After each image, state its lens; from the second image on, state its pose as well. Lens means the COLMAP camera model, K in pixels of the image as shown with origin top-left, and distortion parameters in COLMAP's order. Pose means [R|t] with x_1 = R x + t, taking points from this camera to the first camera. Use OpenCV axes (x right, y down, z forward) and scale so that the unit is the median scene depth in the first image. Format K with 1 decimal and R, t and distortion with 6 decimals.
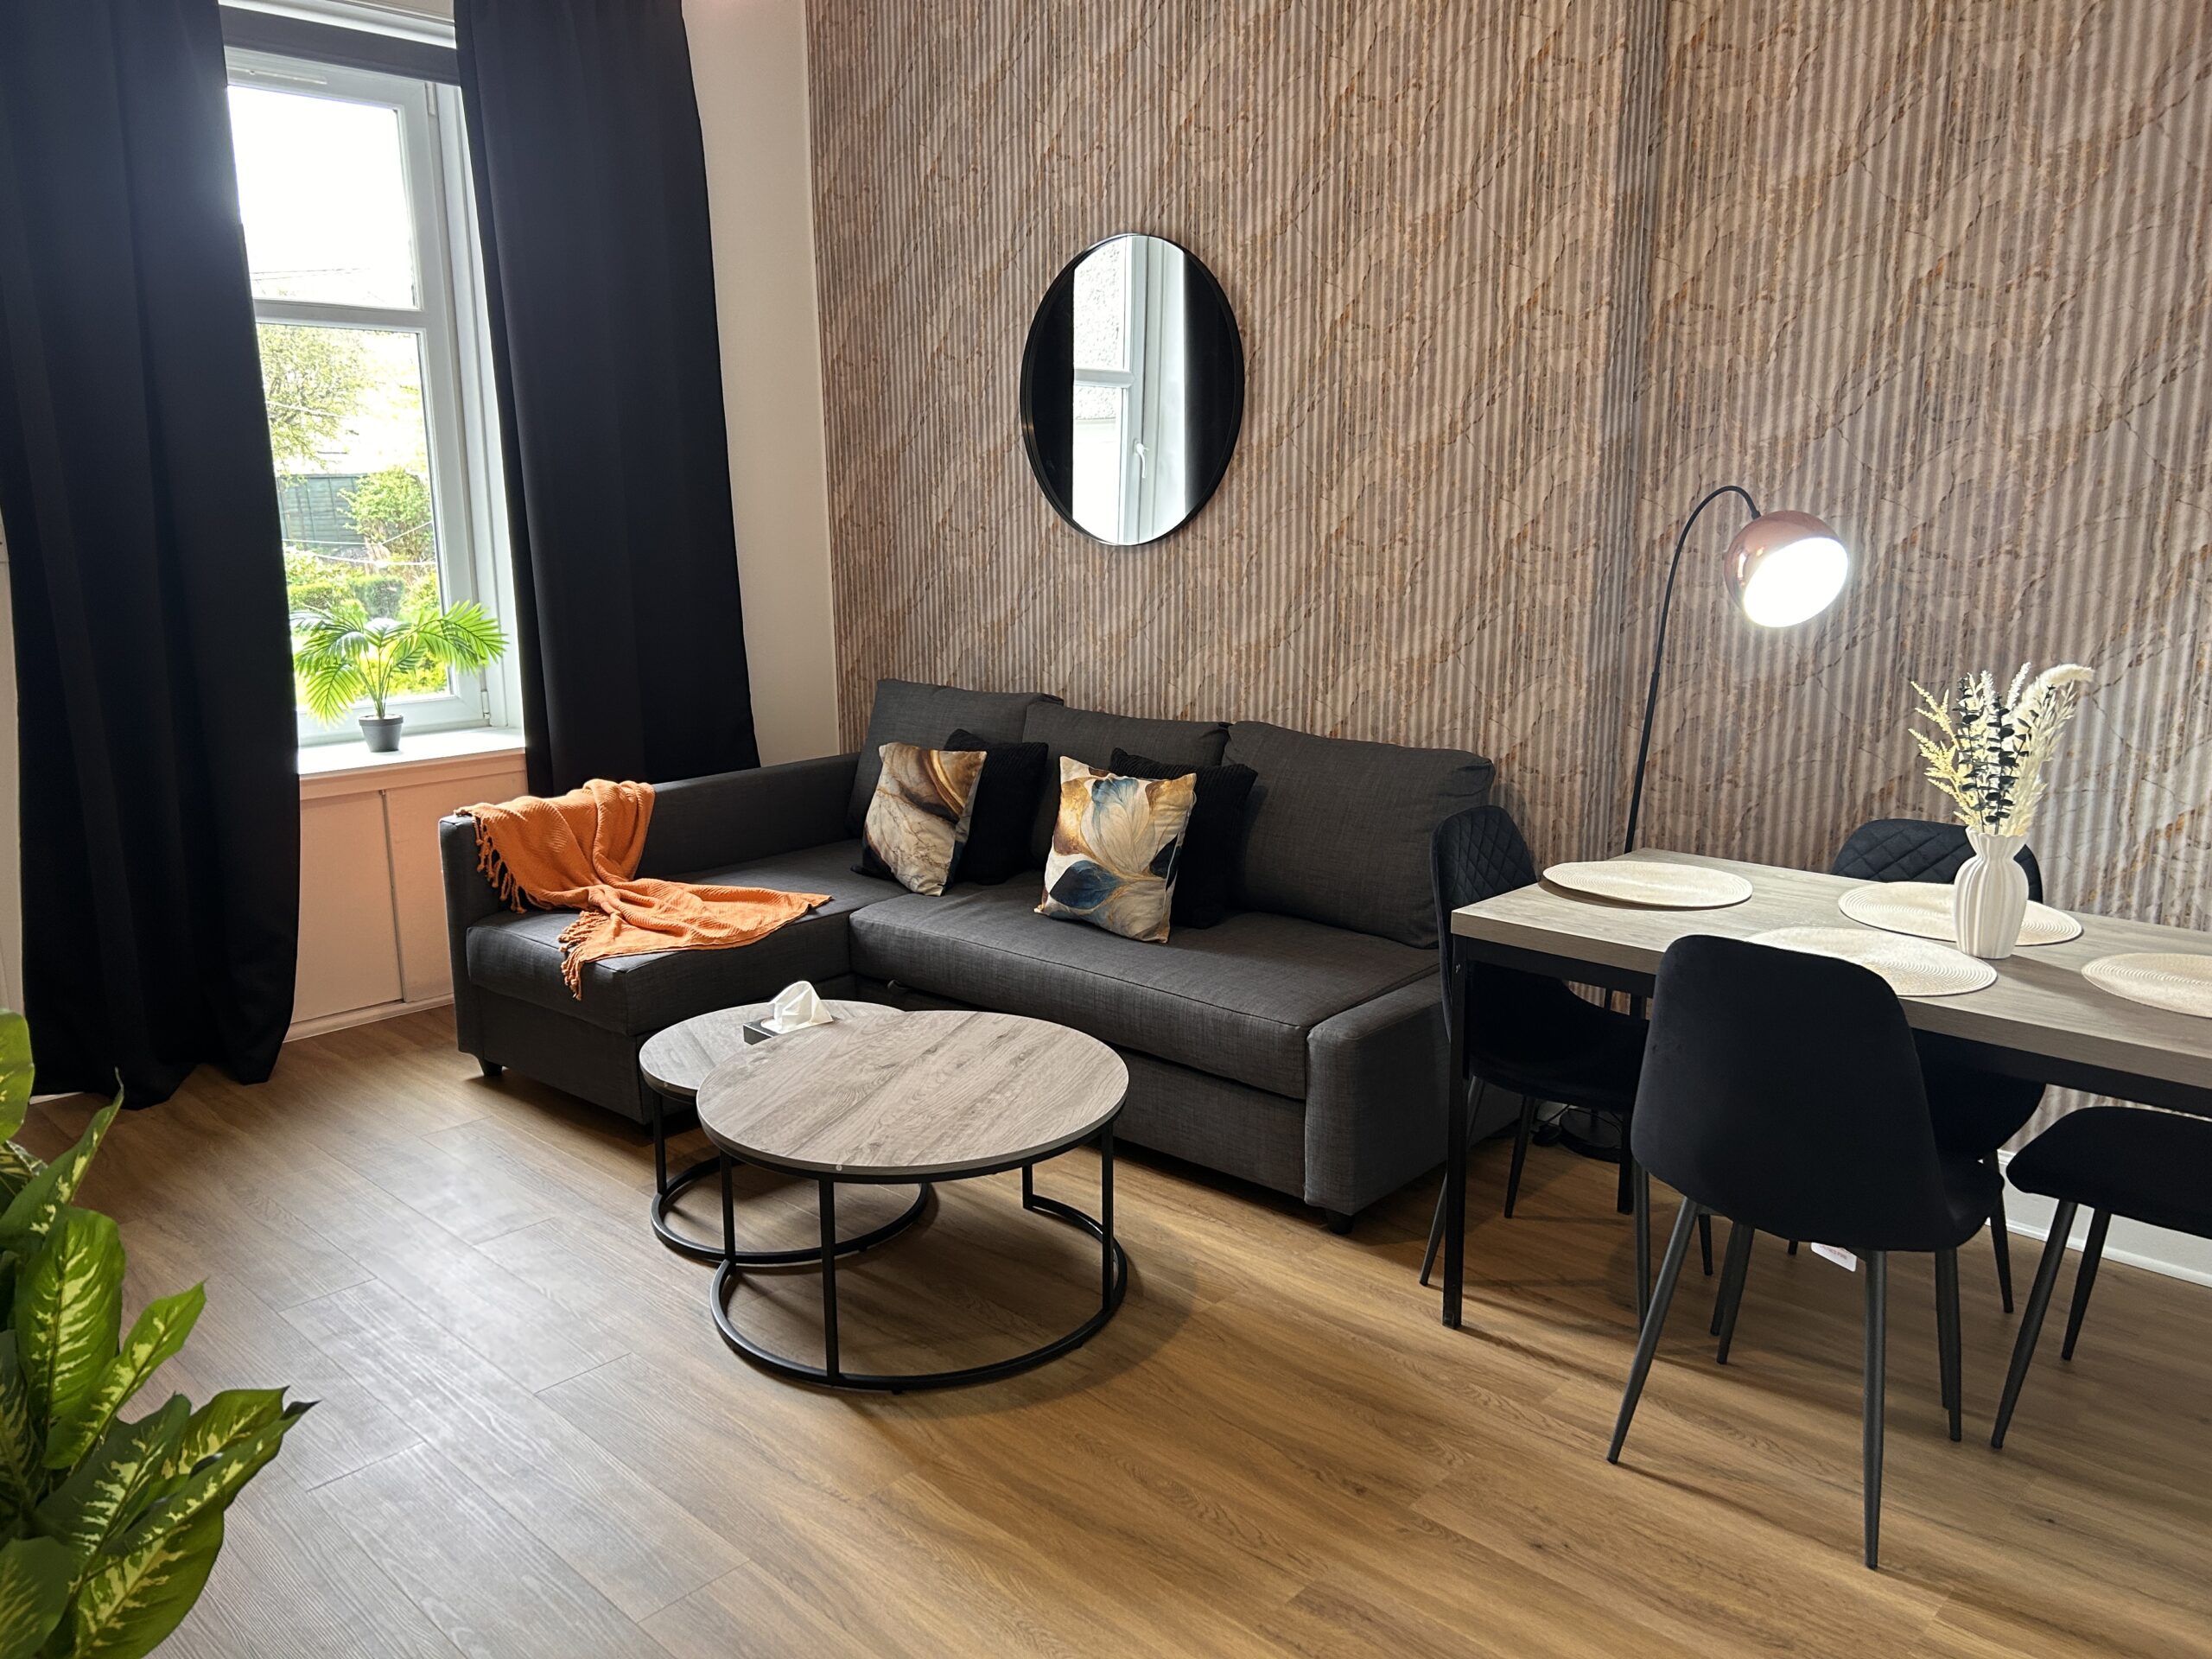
lens RADIAL K [[1665.3, 0, 1106.2], [0, 1665.3, 835.9], [0, 0, 1]] dist [0.003805, -0.010997]
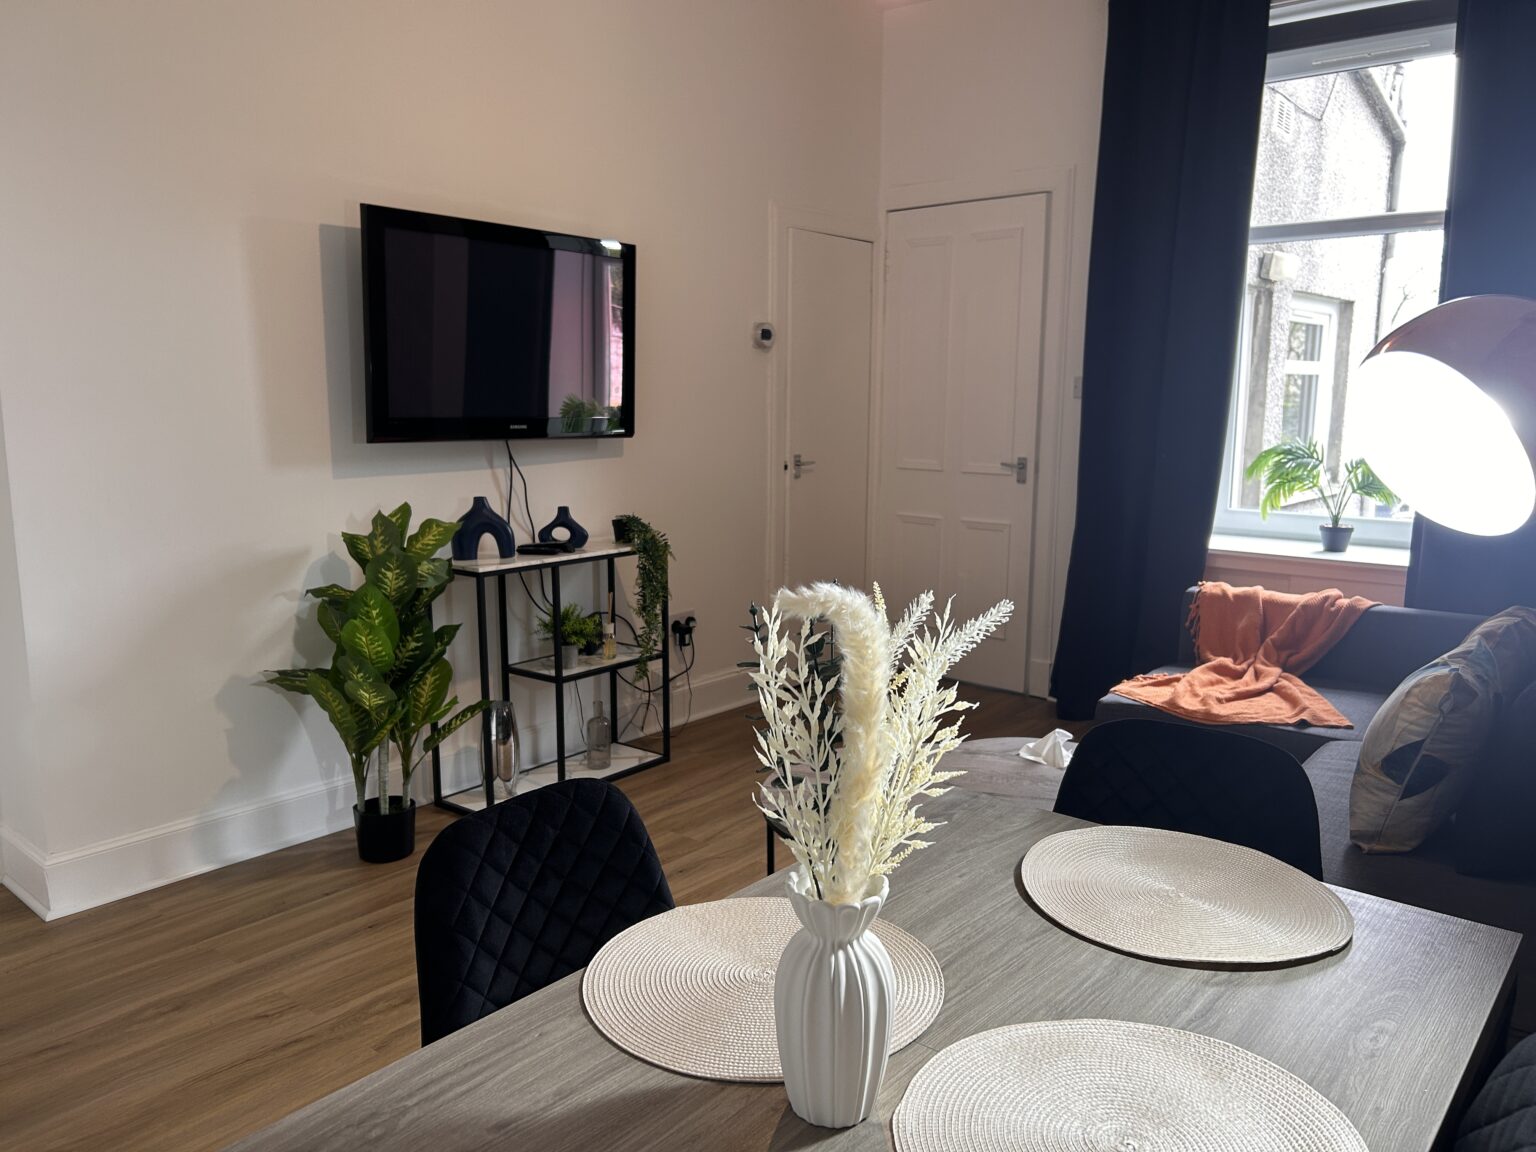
lens RADIAL K [[1156.4, 0, 766.6], [0, 1156.4, 577.0], [0, 0, 1]] dist [0.003805, -0.010997]
pose [[0.052830, 0.161574, -0.985446, 0.481305], [-0.190907, 0.970257, 0.148849, -0.085506], [0.980186, 0.180264, 0.082104, 0.503431]]
